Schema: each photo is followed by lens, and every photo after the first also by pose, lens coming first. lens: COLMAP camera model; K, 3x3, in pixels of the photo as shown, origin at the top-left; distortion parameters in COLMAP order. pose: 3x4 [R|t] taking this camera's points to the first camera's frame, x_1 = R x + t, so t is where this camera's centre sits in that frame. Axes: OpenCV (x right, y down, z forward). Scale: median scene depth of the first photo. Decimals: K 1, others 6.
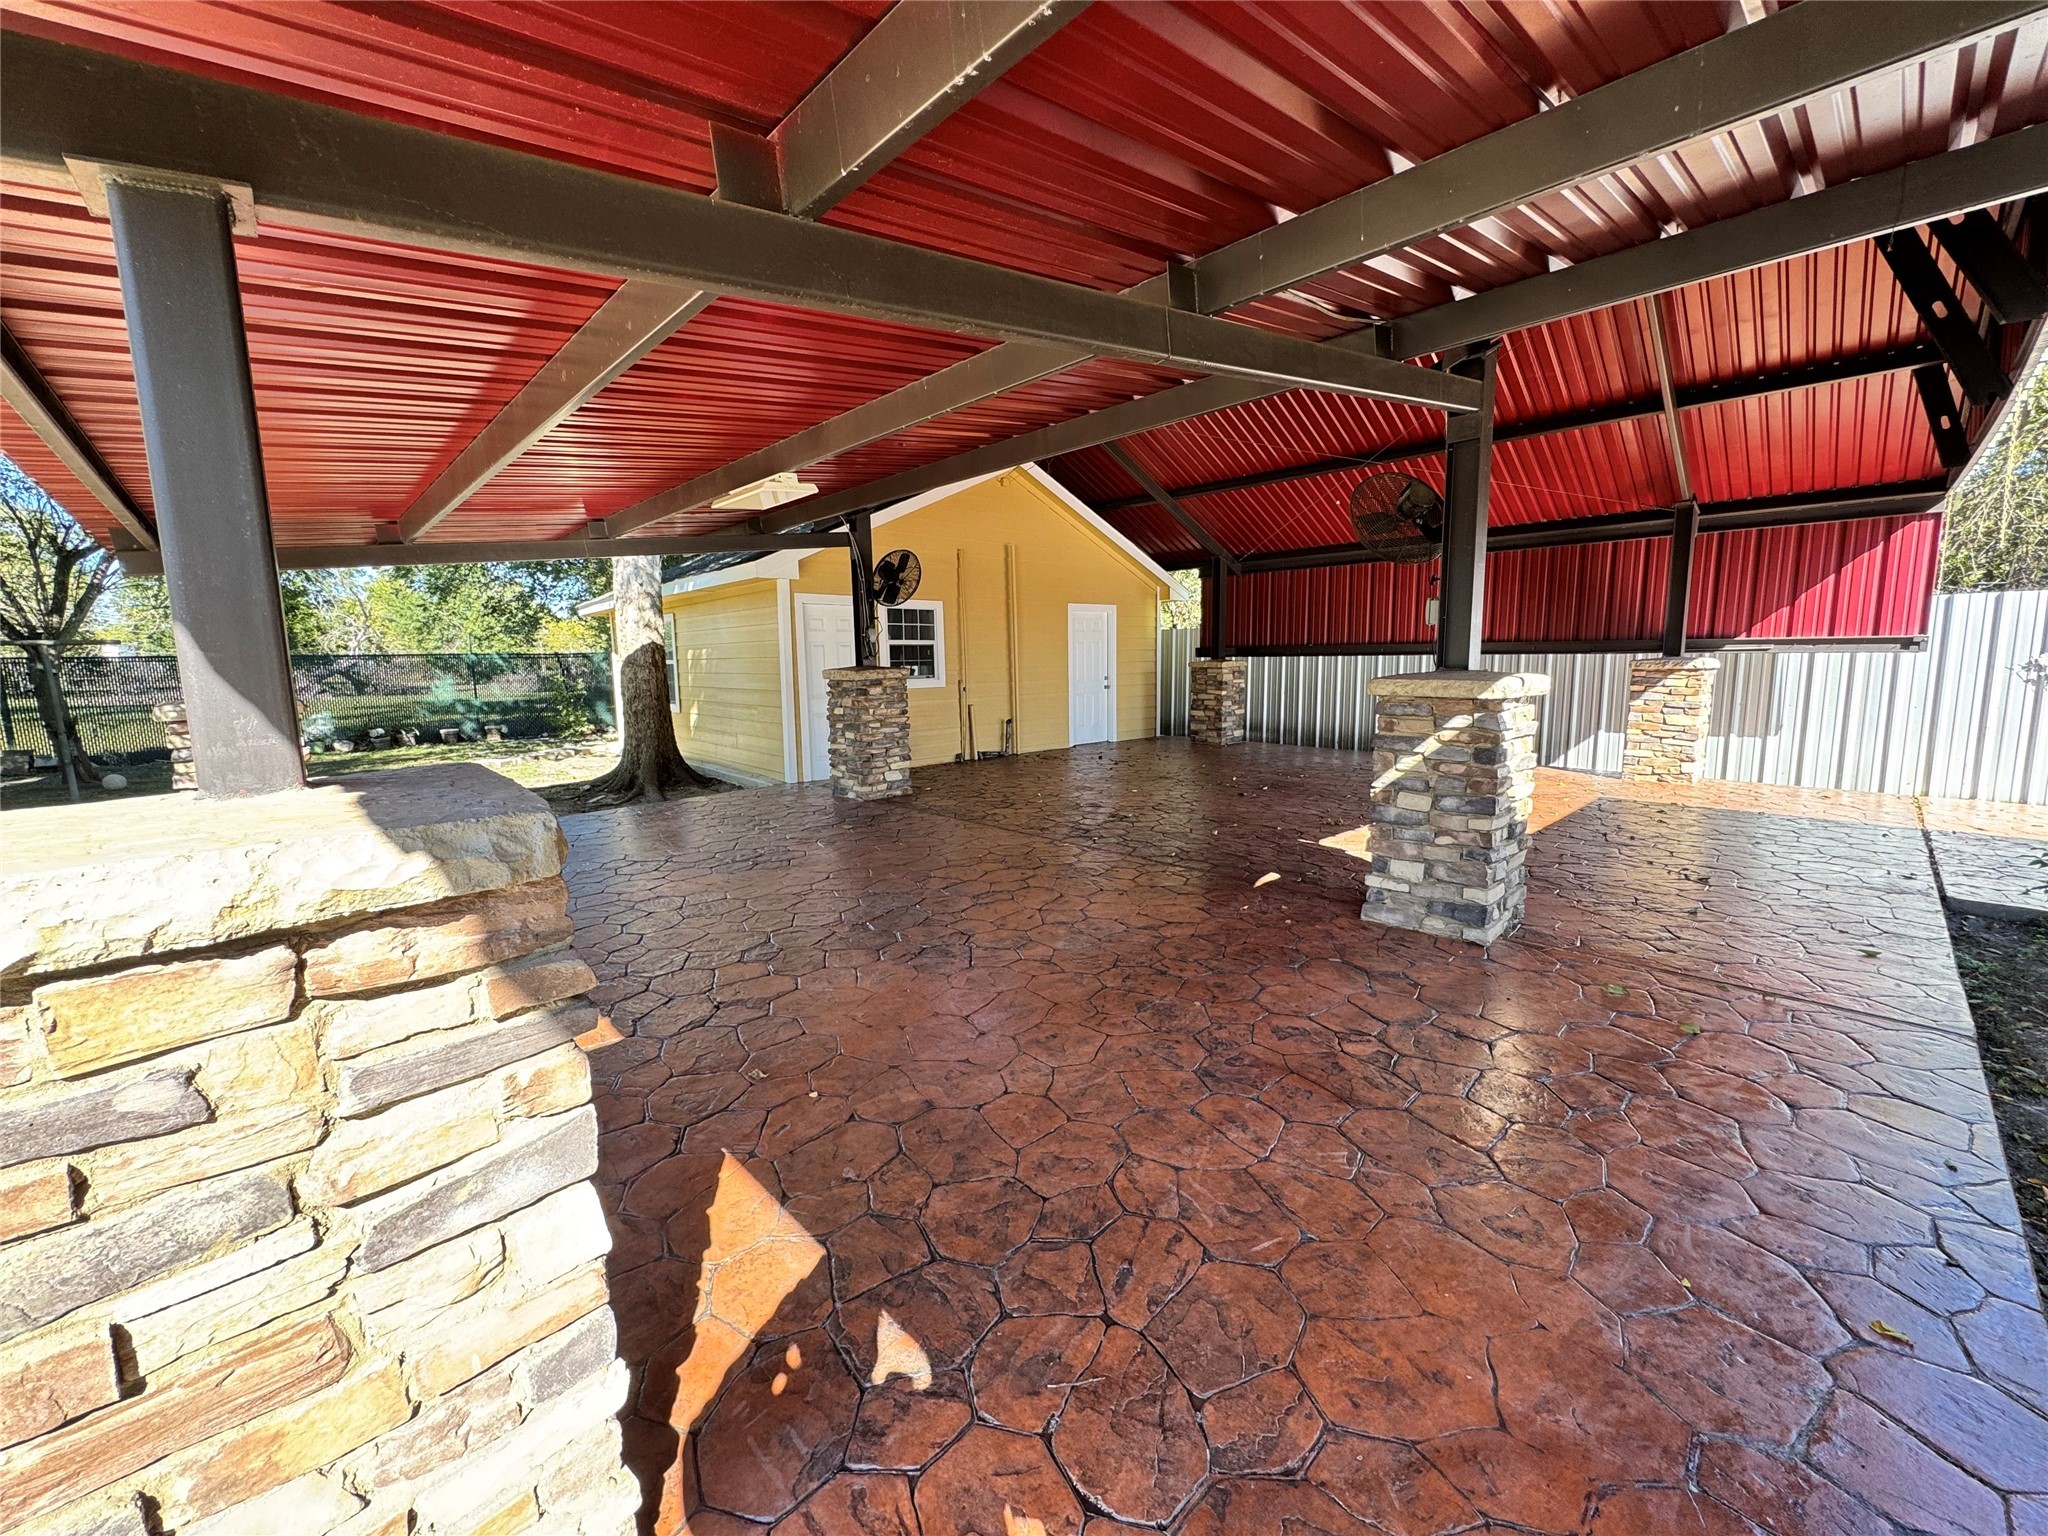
lens RADIAL K [[815.4, 0, 1025.7], [0, 815.4, 767.2], [0, 0, 1]] dist [-0.002600, -0.000482]
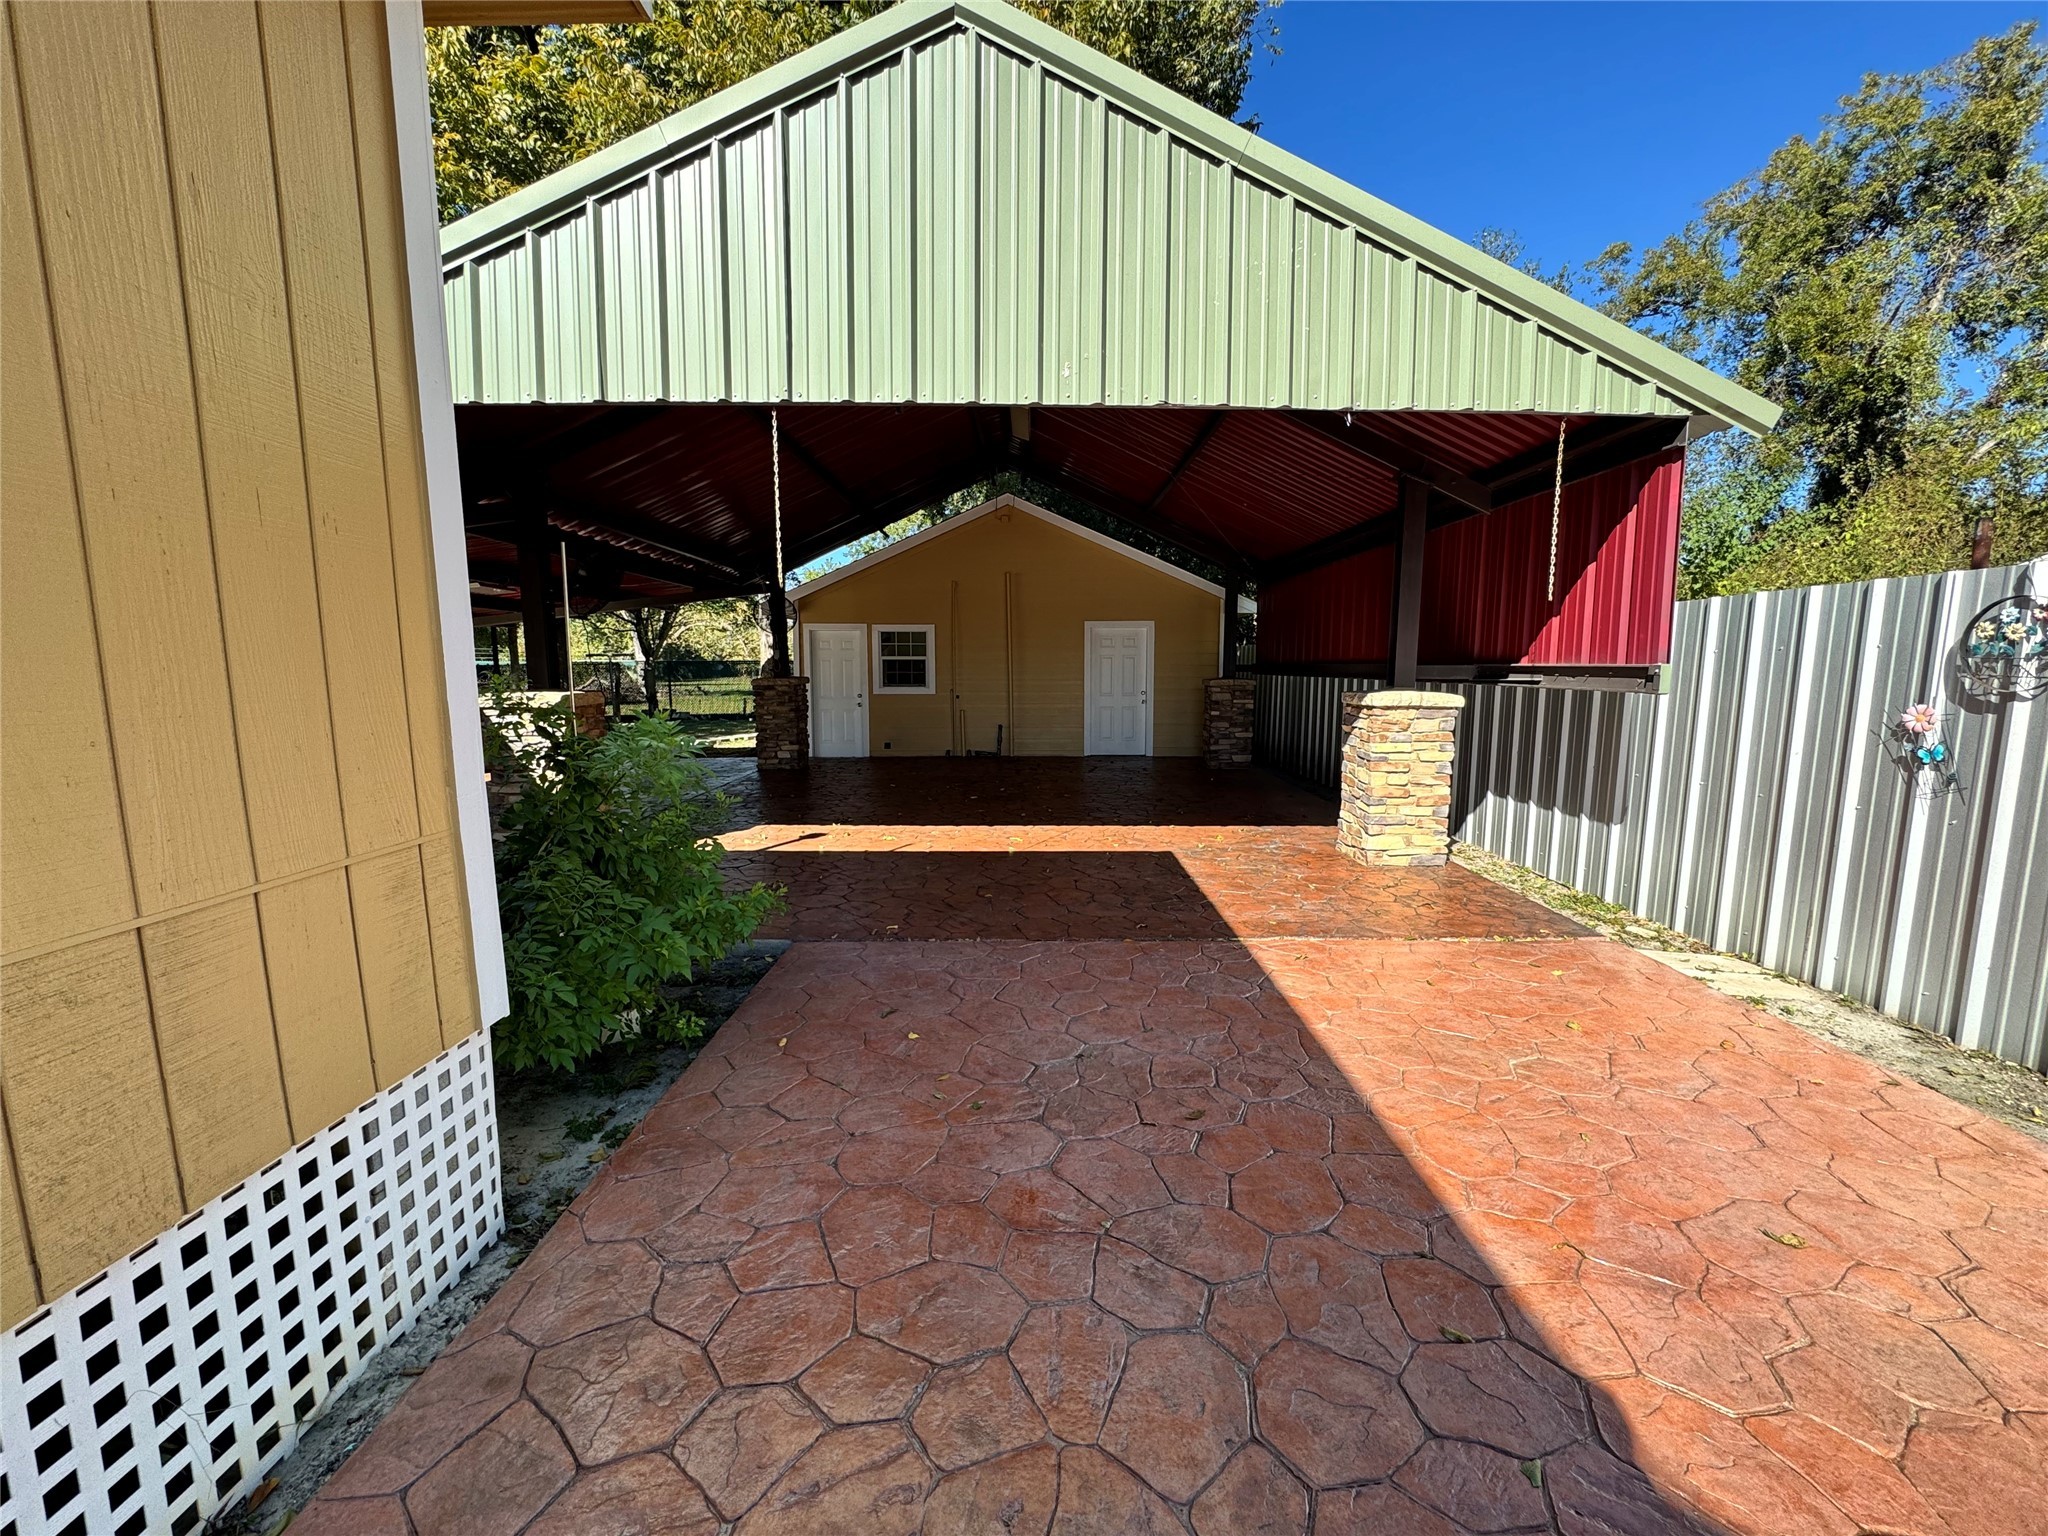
lens RADIAL K [[815.4, 0, 1025.7], [0, 815.4, 767.2], [0, 0, 1]] dist [-0.002600, -0.000482]
pose [[0.727186, 0.099105, -0.679249, 0.859727], [-0.104010, 0.994006, 0.033679, -0.045863], [0.678515, 0.046158, 0.733135, 0.202108]]
